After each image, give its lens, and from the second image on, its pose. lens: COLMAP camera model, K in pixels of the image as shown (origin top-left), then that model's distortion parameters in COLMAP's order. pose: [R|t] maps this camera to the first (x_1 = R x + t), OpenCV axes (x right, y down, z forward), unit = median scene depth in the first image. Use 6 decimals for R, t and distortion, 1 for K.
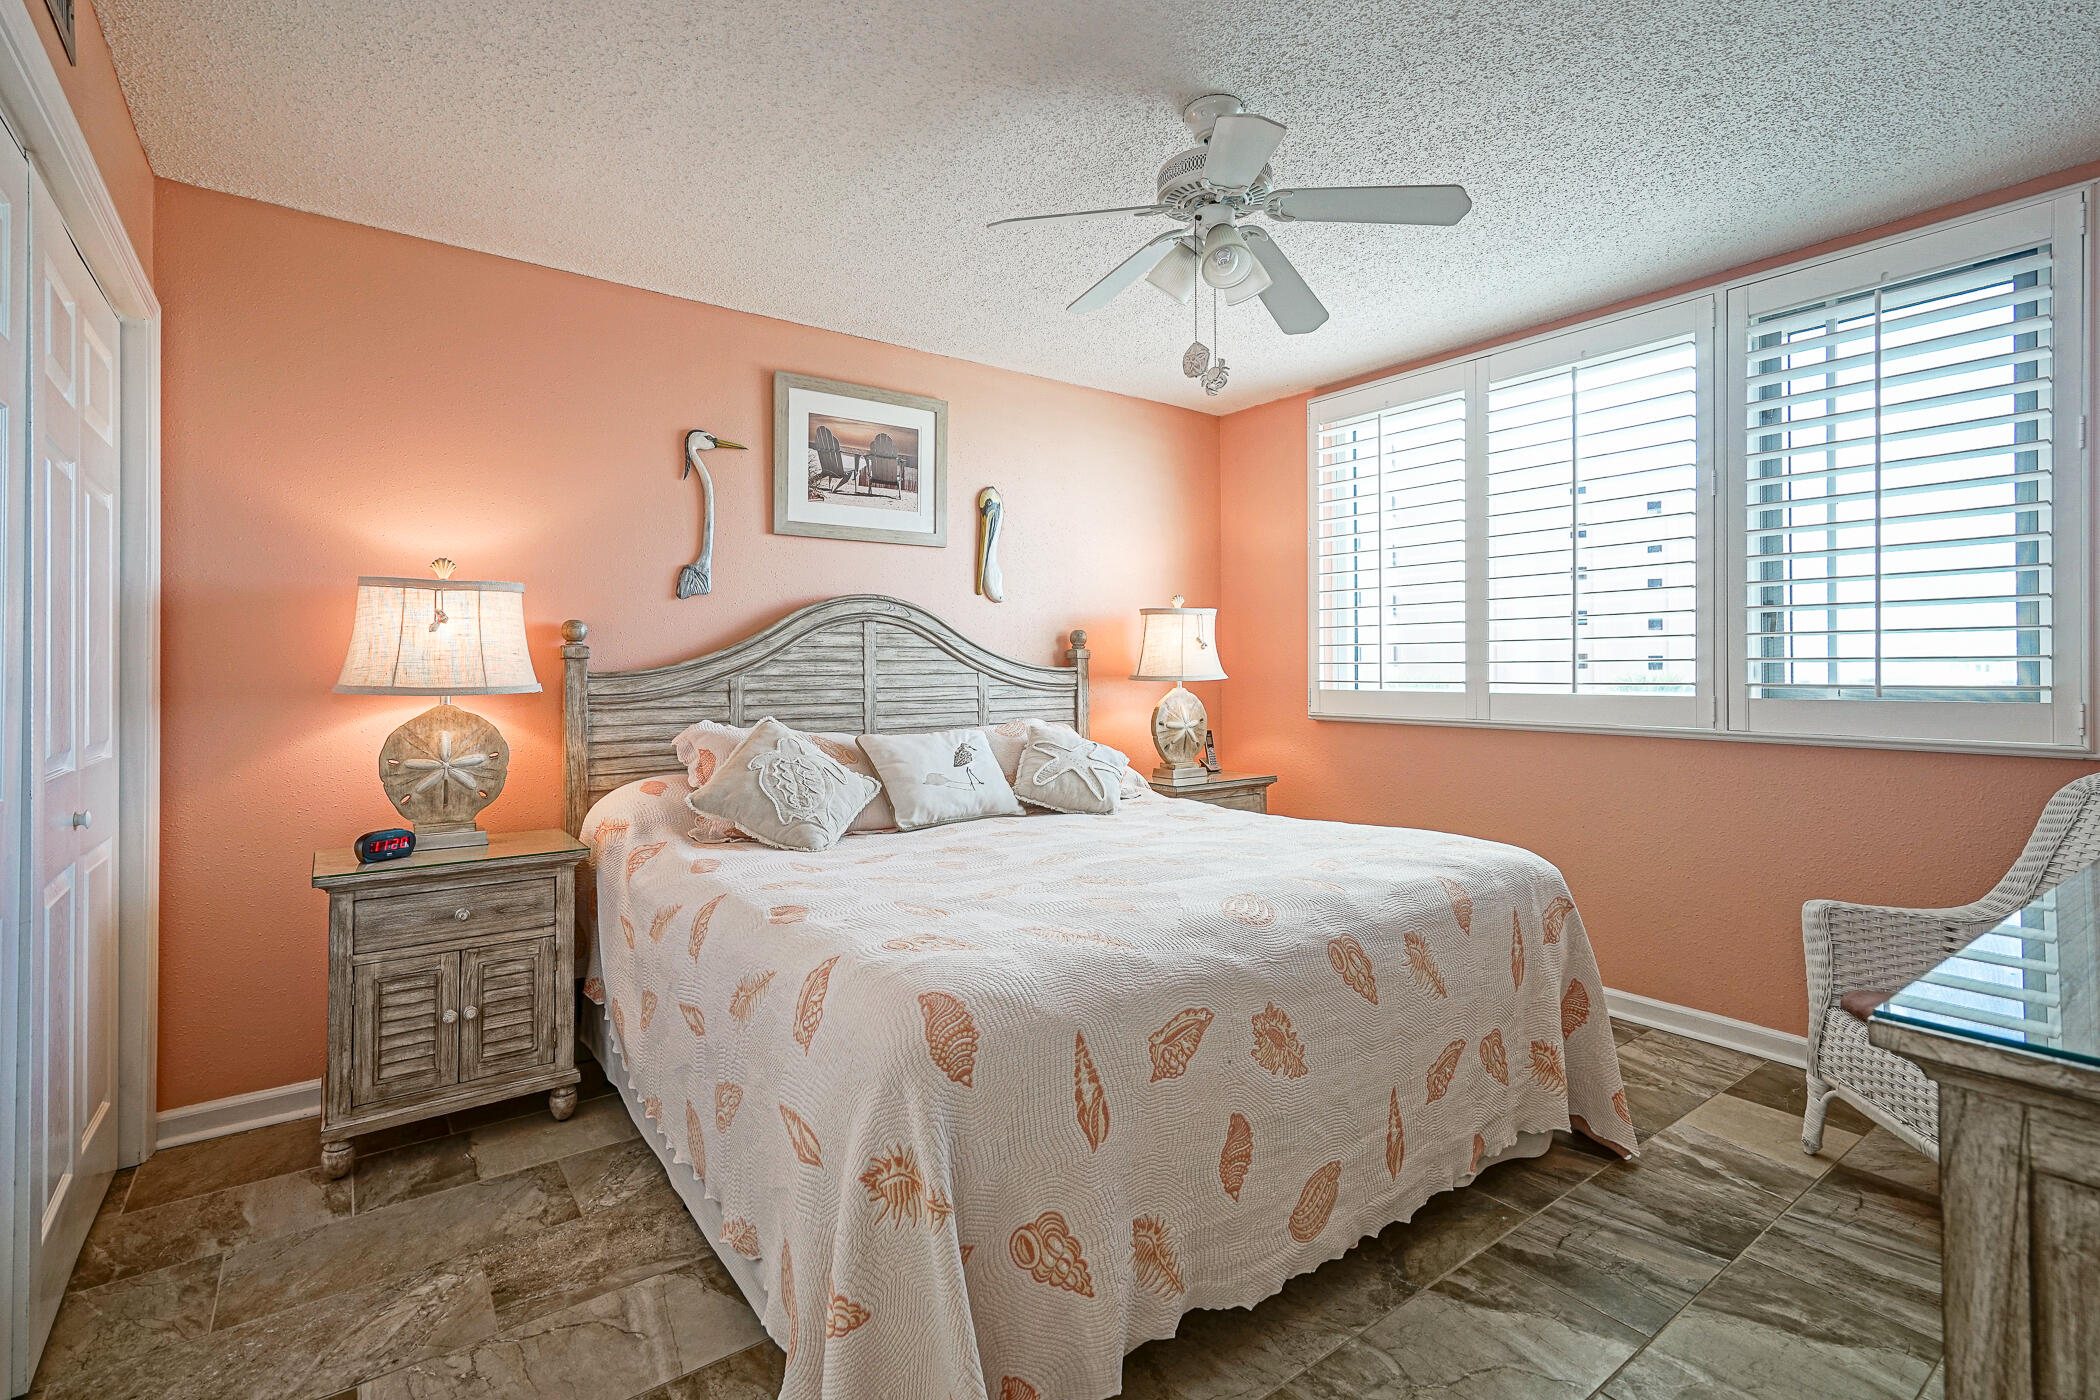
lens RADIAL K [[964.9, 0, 1042.7], [0, 964.9, 660.7], [0, 0, 1]] dist [0.000010, 0.008475]
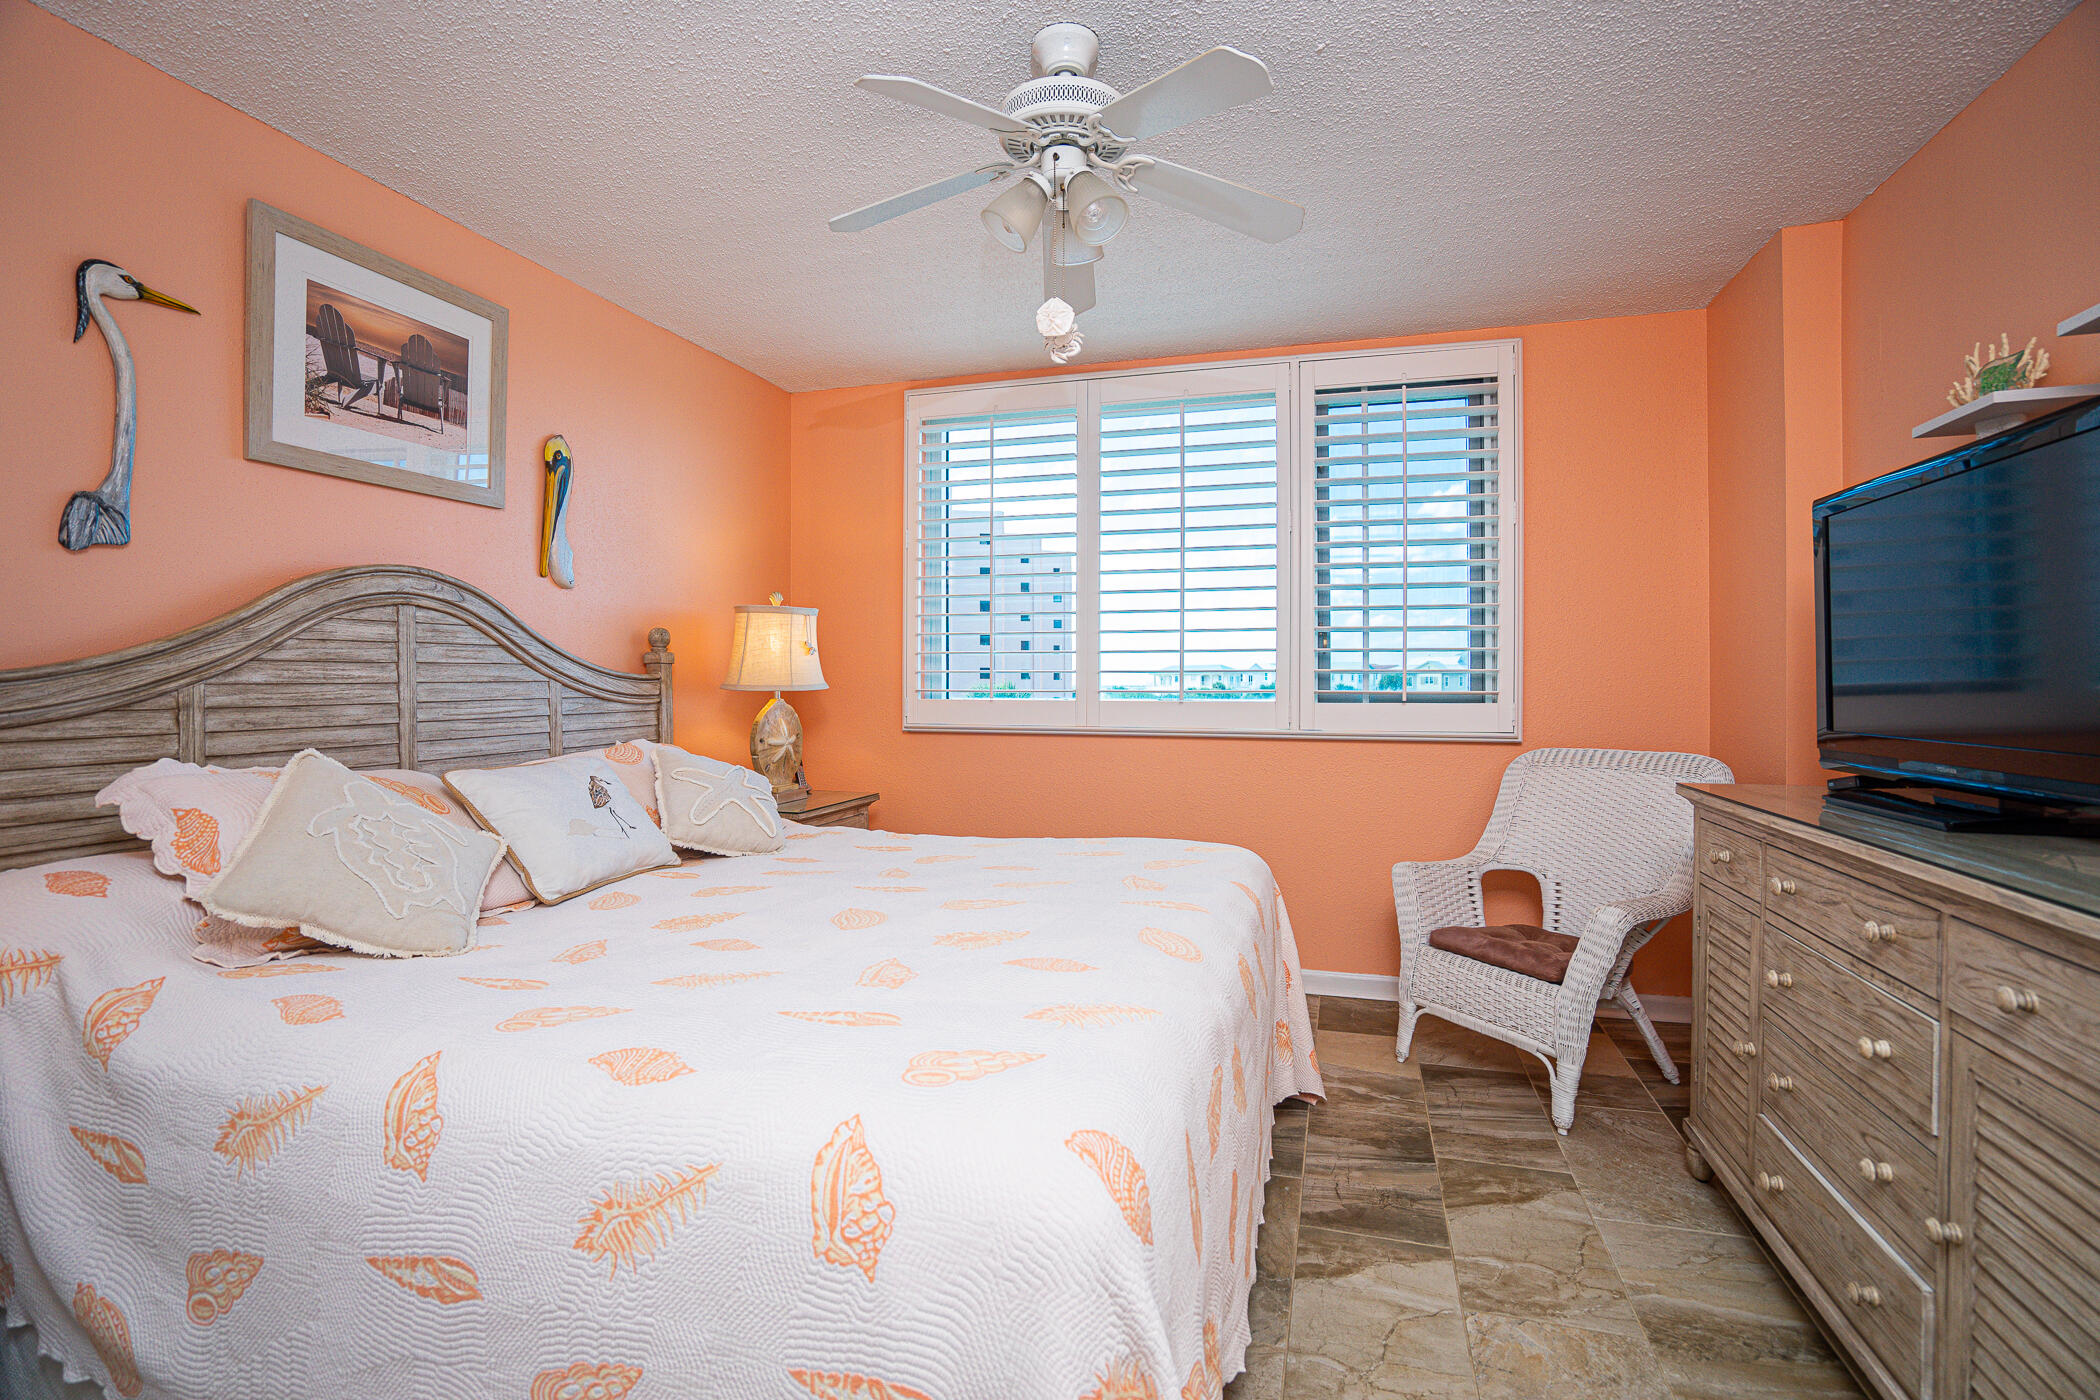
lens RADIAL K [[983.7, 0, 1049.0], [0, 983.7, 685.0], [0, 0, 1]] dist [-0.056337, 0.025217]
pose [[0.803095, 0.000042, 0.595851, -0.341145], [-0.008882, 0.999890, 0.011900, 0.006200], [-0.595785, -0.014849, 0.803007, 0.274765]]
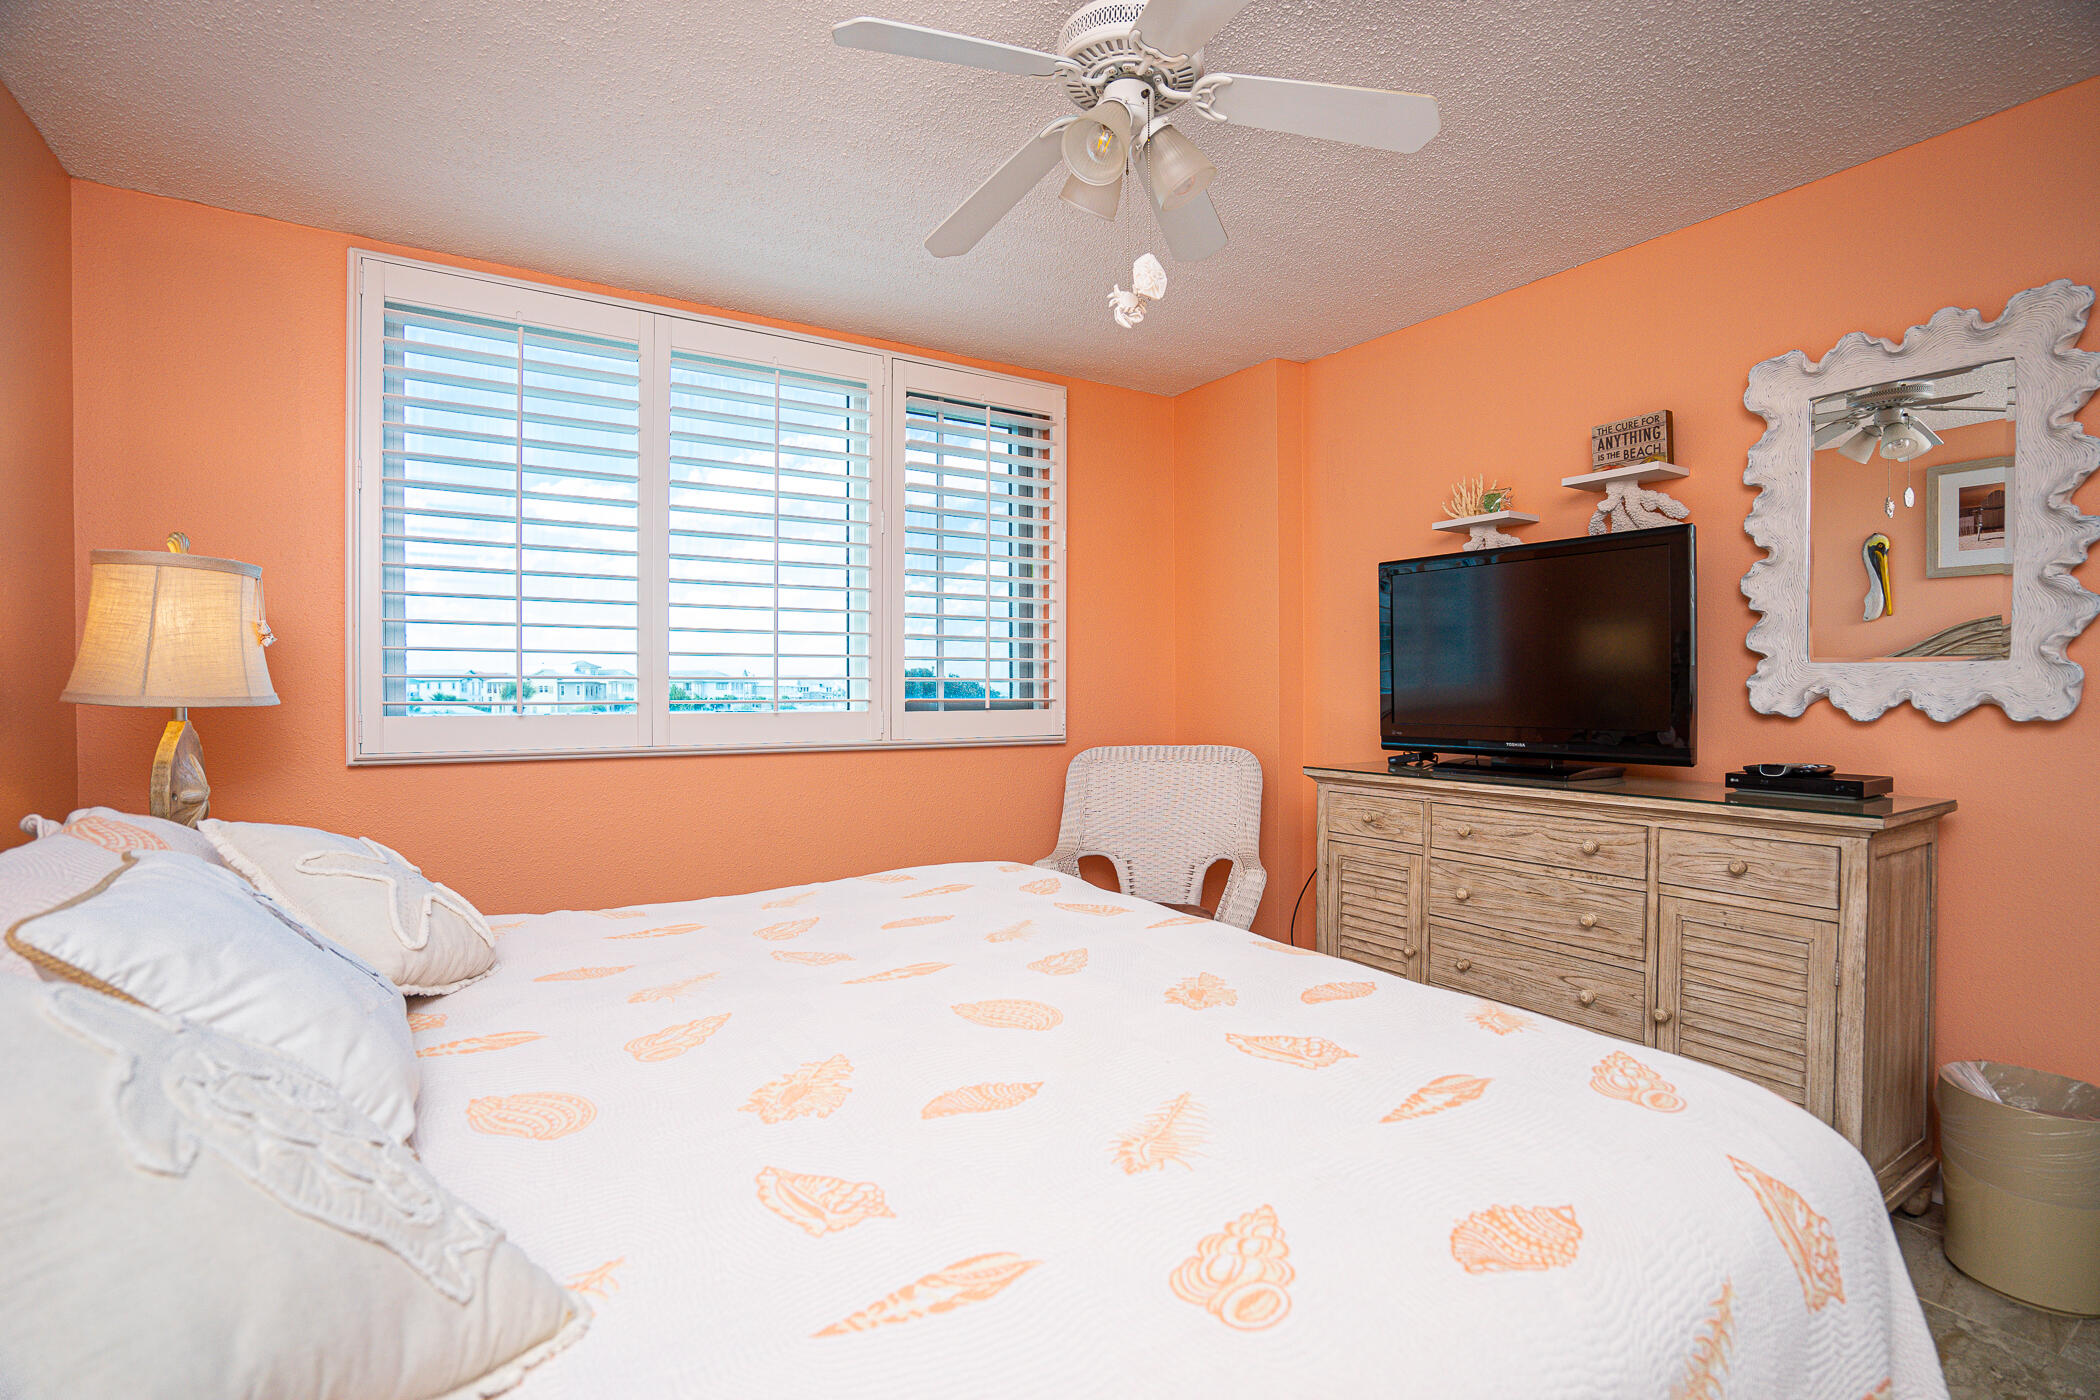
lens RADIAL K [[975.5, 0, 1050.0], [0, 975.5, 700.0], [0, 0, 1]] dist [-0.052430, -0.000066]
pose [[0.075111, -0.007397, 0.997148, -0.562786], [-0.009469, 0.999922, 0.008131, 0.016832], [-0.997130, -0.010052, 0.075035, 0.941723]]
